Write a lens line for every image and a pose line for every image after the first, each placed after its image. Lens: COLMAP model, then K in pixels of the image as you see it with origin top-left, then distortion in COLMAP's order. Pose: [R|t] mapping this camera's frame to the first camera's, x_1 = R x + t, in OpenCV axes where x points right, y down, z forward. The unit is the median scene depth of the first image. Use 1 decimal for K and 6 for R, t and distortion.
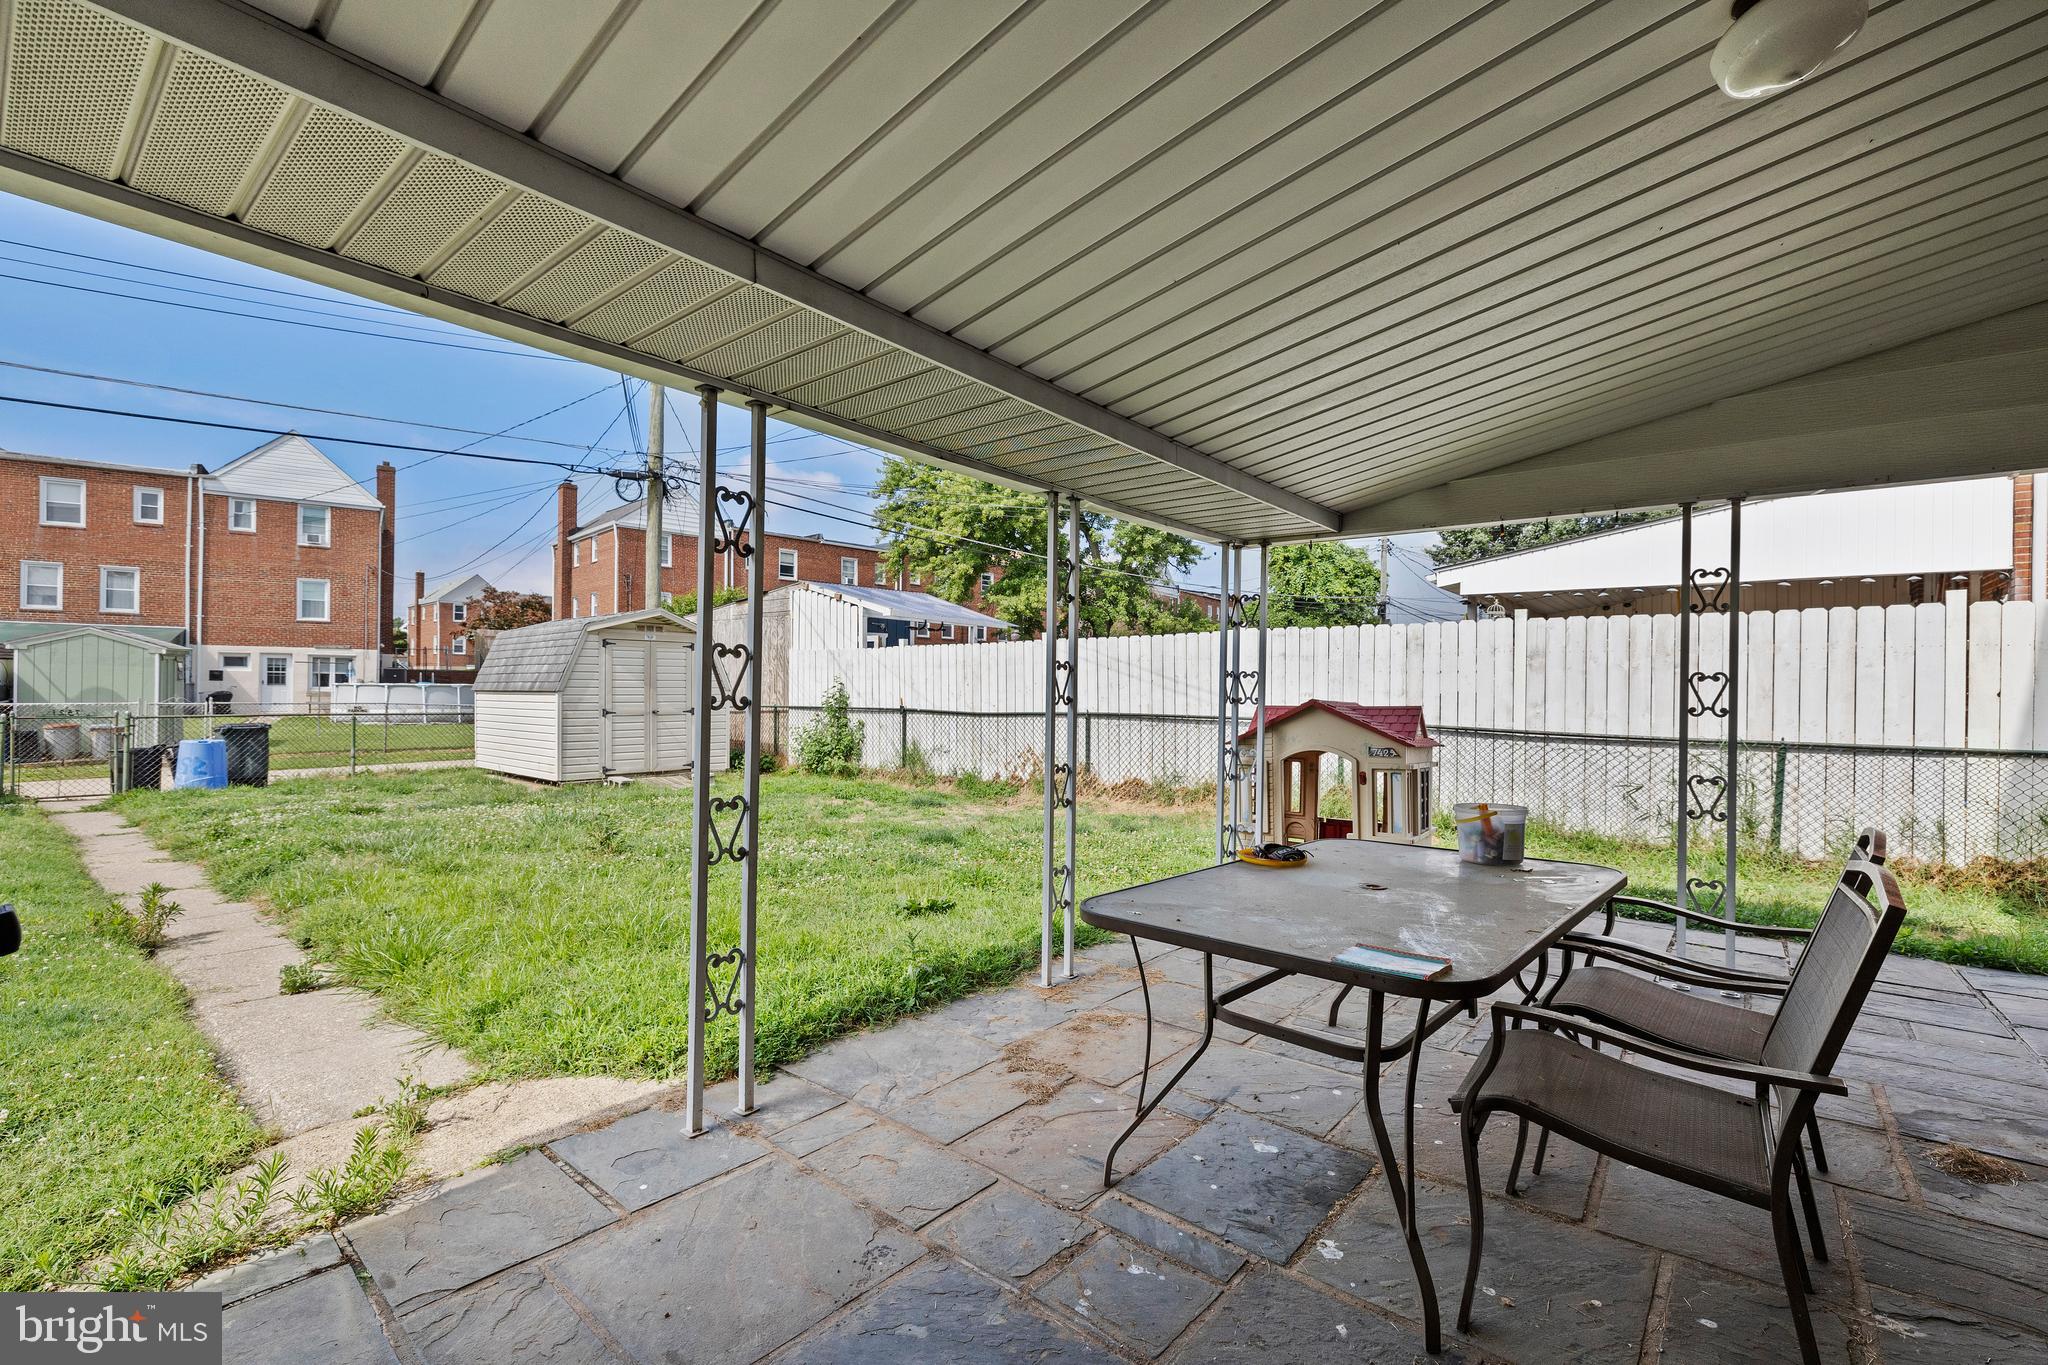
lens RADIAL K [[884.8, 0, 1012.7], [0, 884.8, 687.8], [0, 0, 1]] dist [-0.001166, -0.000317]
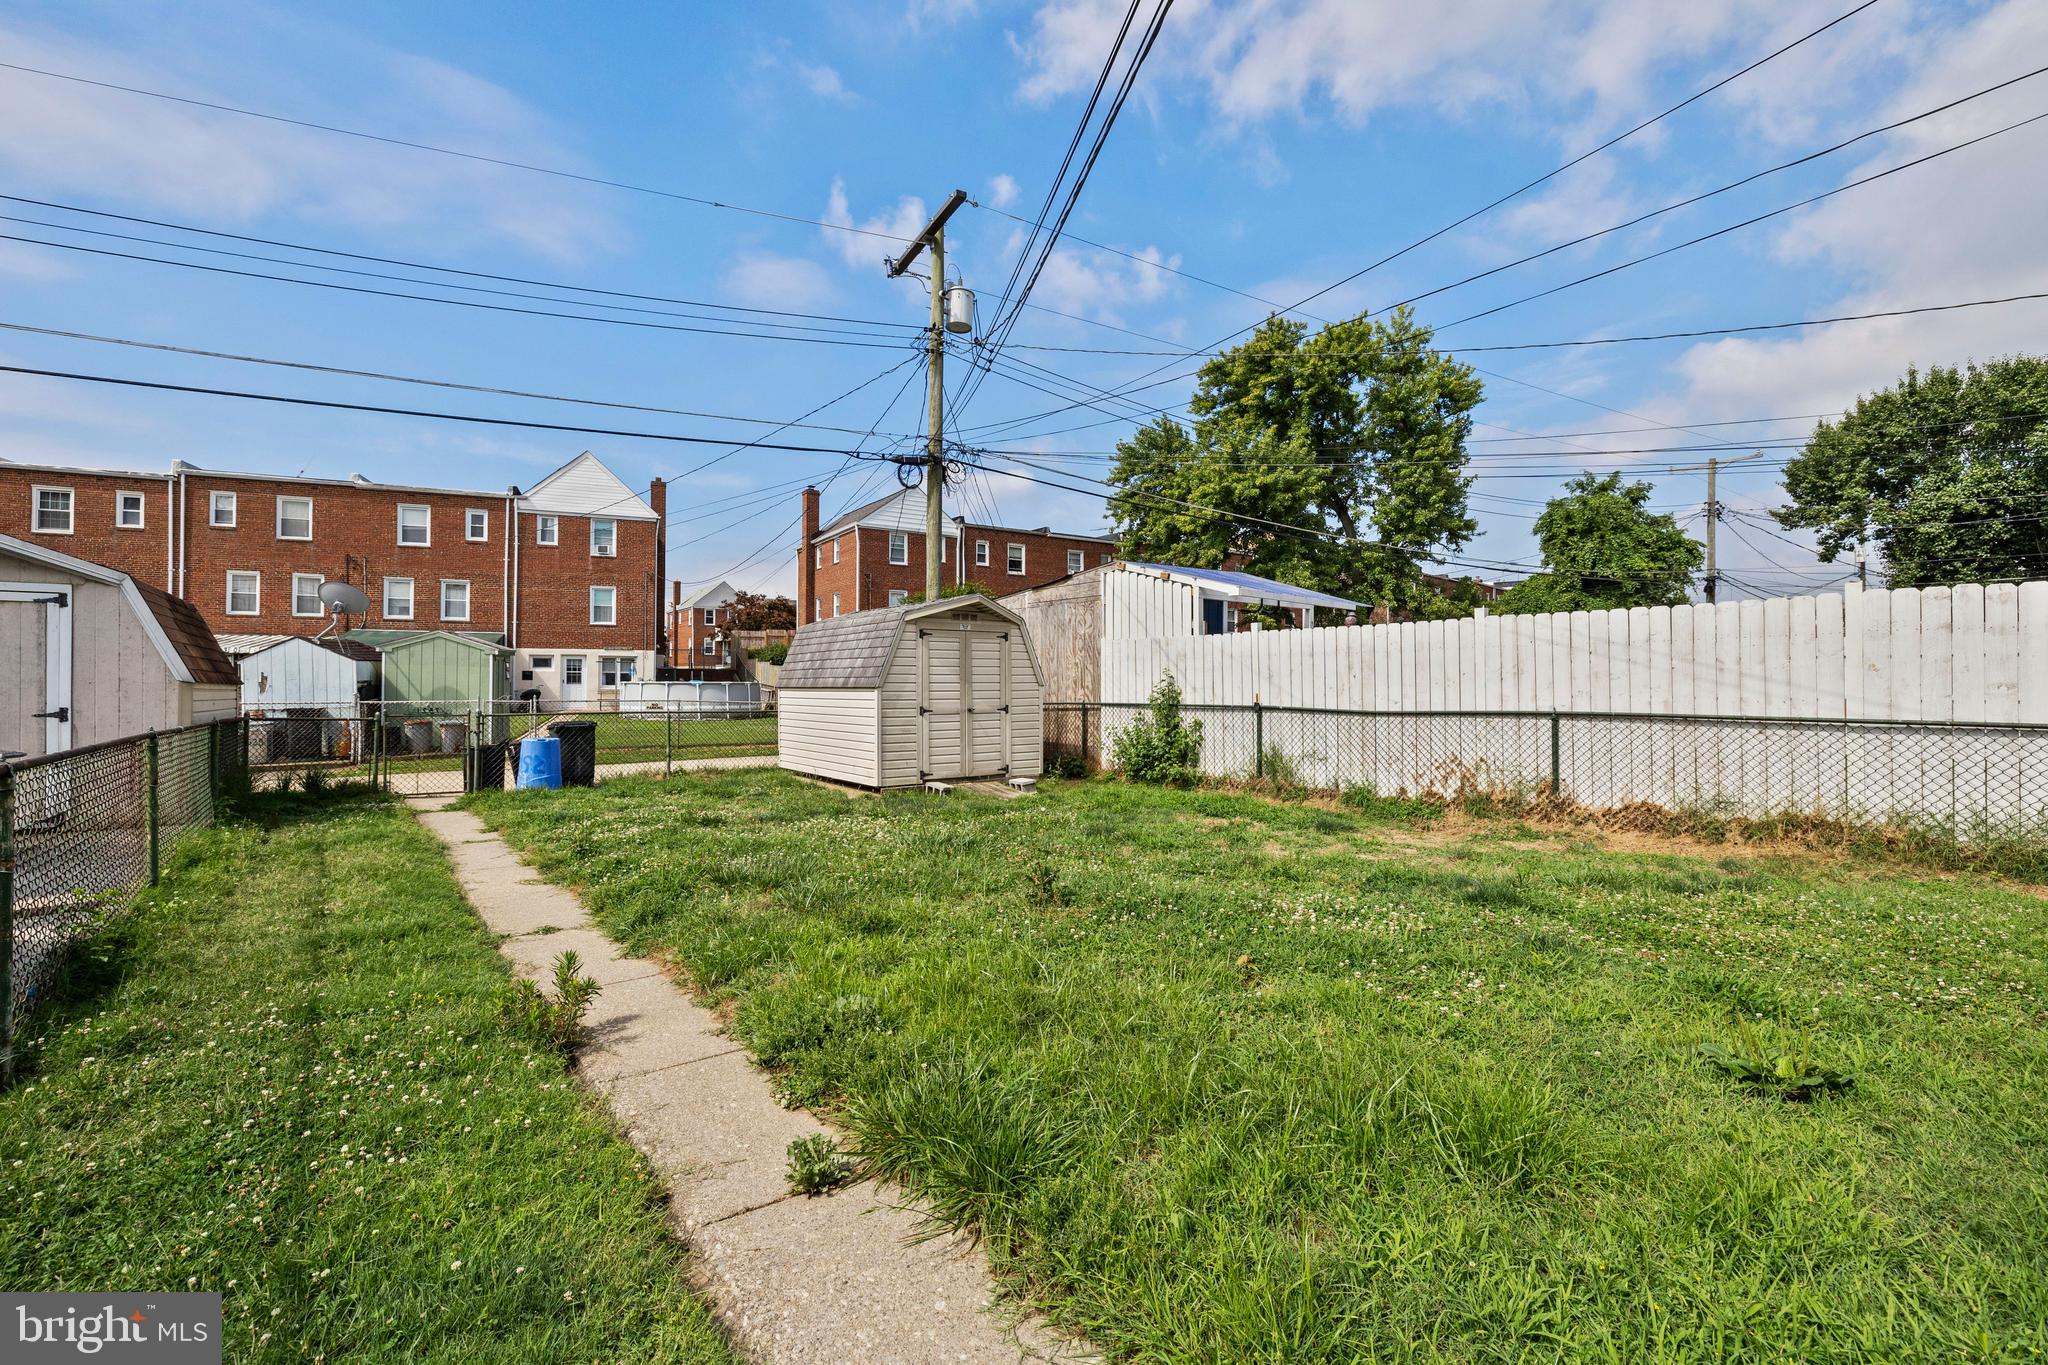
lens RADIAL K [[866.1, 0, 995.2], [0, 866.1, 674.3], [0, 0, 1]] dist [-0.001540, -0.000472]
pose [[0.974904, -0.008686, -0.222455, -0.148672], [0.006368, 0.999918, -0.011135, 0.000819], [0.222533, 0.009439, 0.974879, 0.120868]]
